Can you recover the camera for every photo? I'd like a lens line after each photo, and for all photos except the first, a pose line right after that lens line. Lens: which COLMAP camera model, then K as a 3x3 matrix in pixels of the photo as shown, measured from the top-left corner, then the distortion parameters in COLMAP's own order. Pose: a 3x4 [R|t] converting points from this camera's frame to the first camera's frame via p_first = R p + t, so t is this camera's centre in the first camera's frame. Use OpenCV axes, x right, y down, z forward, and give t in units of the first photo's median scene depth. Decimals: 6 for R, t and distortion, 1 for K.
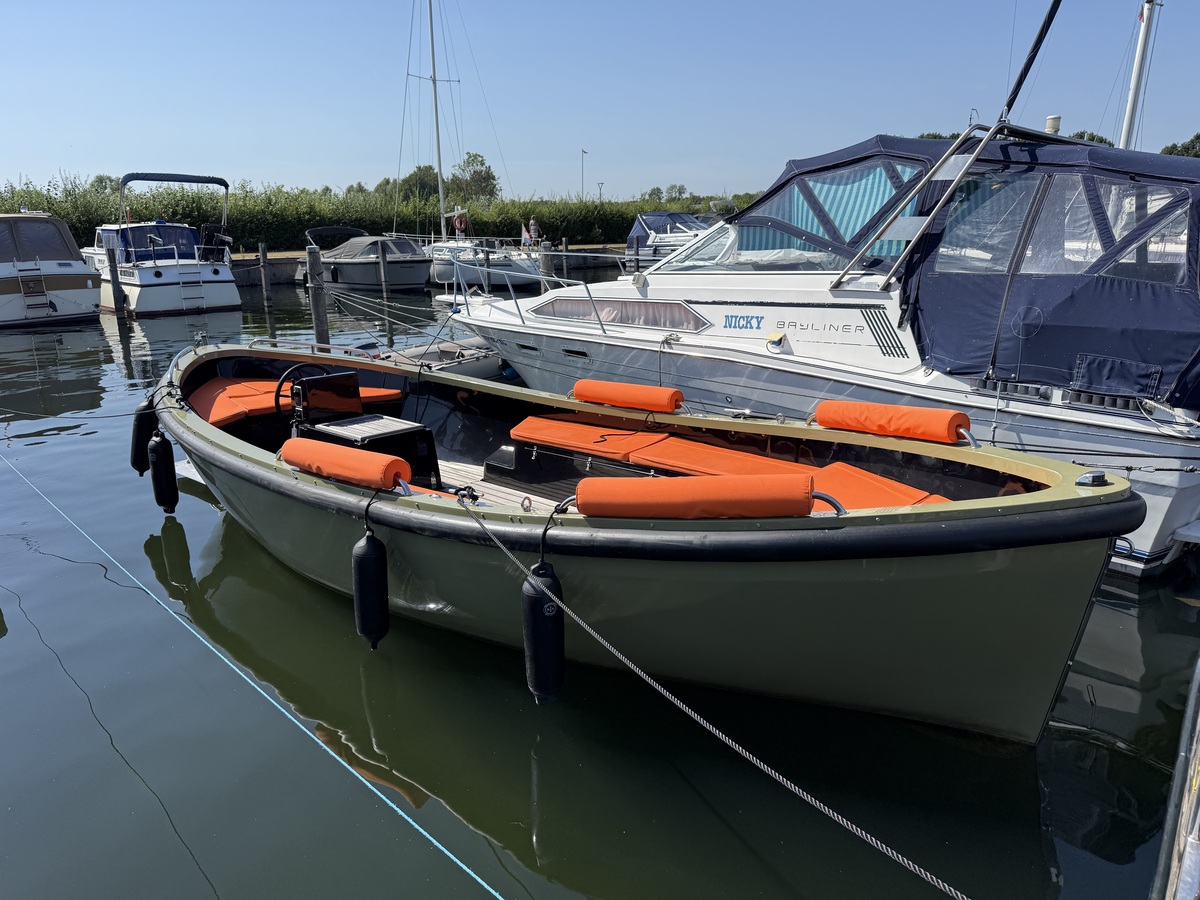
lens RADIAL K [[851.3, 0, 597.3], [0, 851.3, 459.3], [0, 0, 1]] dist [0.047199, -0.060120]
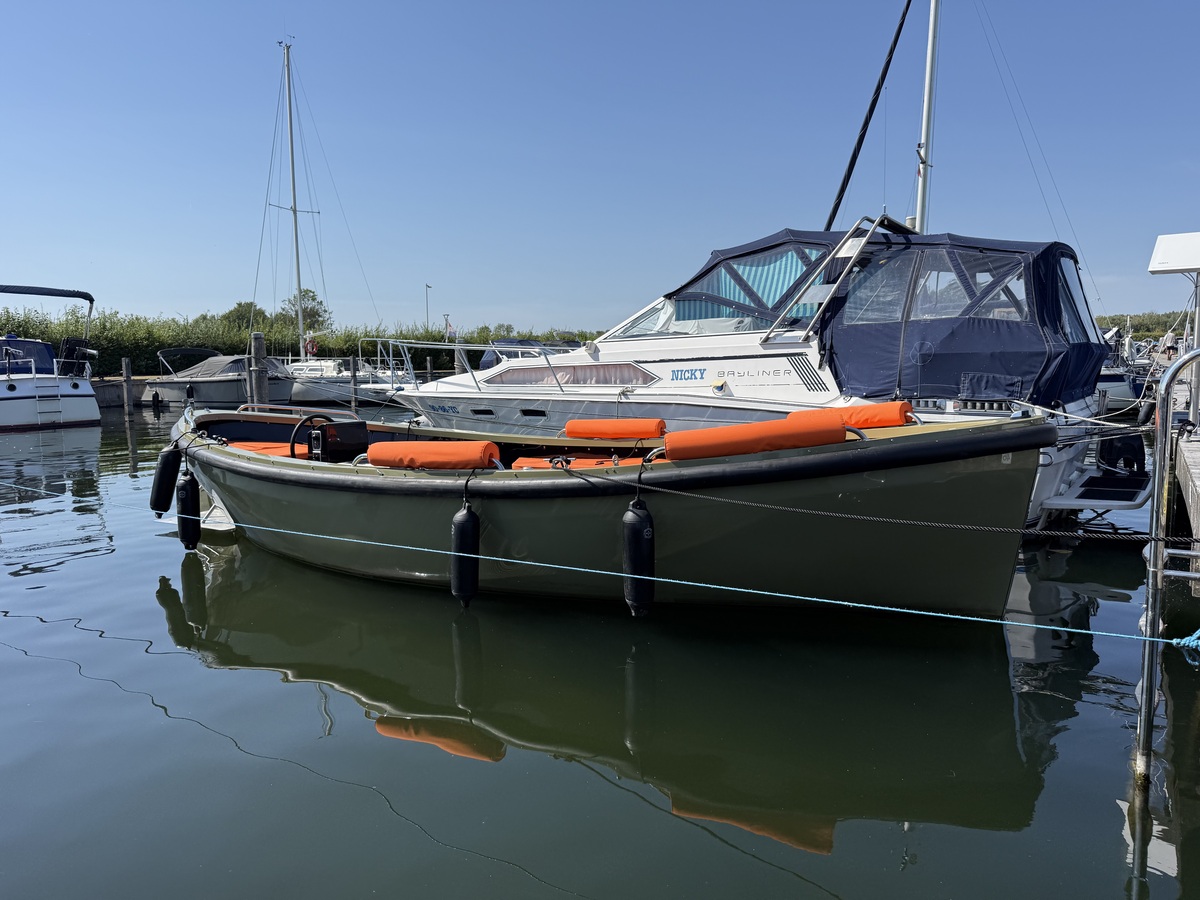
lens RADIAL K [[851.3, 0, 594.1], [0, 851.3, 455.0], [0, 0, 1]] dist [0.047199, -0.060120]
pose [[0.980690, -0.023985, 0.194093, -0.201357], [0.054324, 0.986804, -0.152536, 0.131552], [-0.187873, 0.160134, 0.969051, -0.133676]]
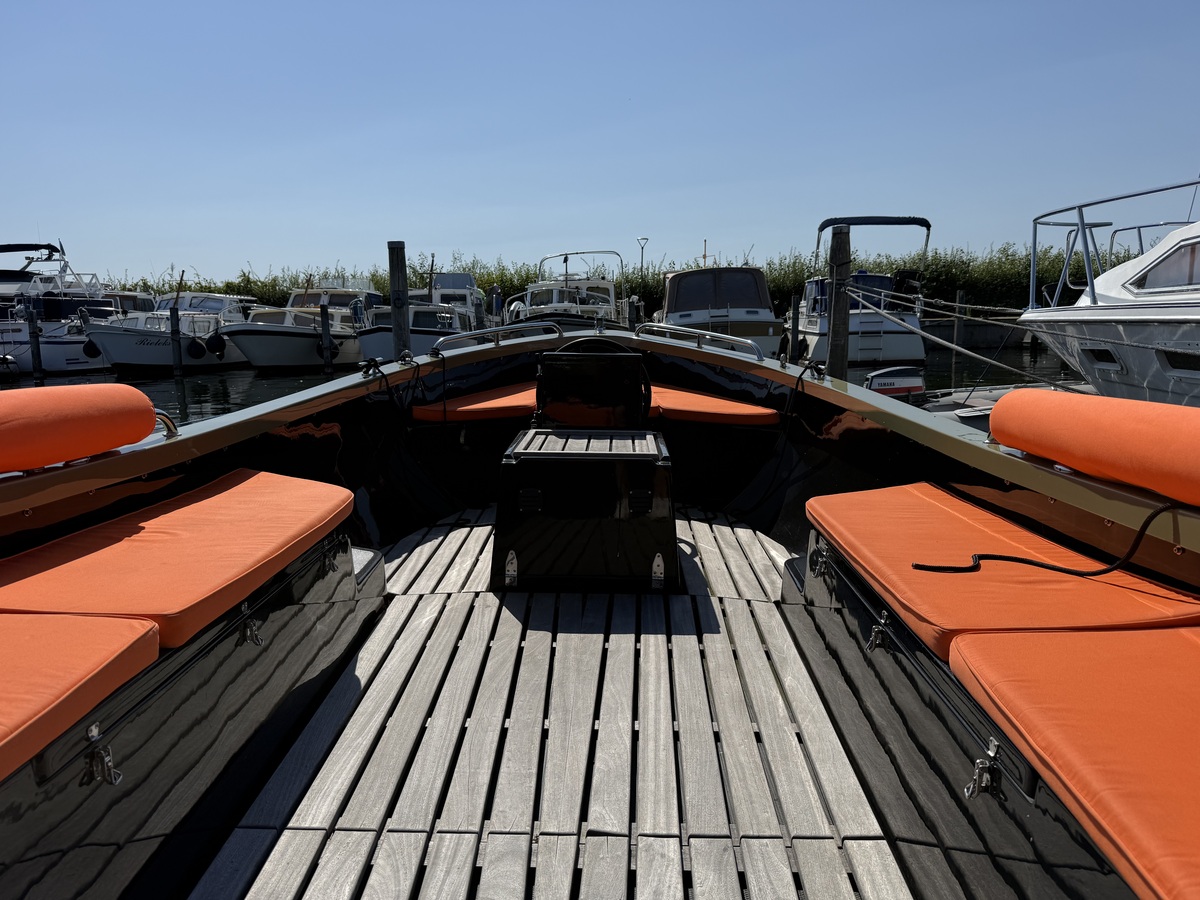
lens RADIAL K [[851.3, 0, 593.6], [0, 851.3, 450.2], [0, 0, 1]] dist [0.047199, -0.060120]
pose [[0.647143, 0.116881, -0.753356, 0.129398], [-0.196293, 0.980406, -0.016511, -0.032127], [0.736665, 0.158563, 0.657406, 0.669193]]
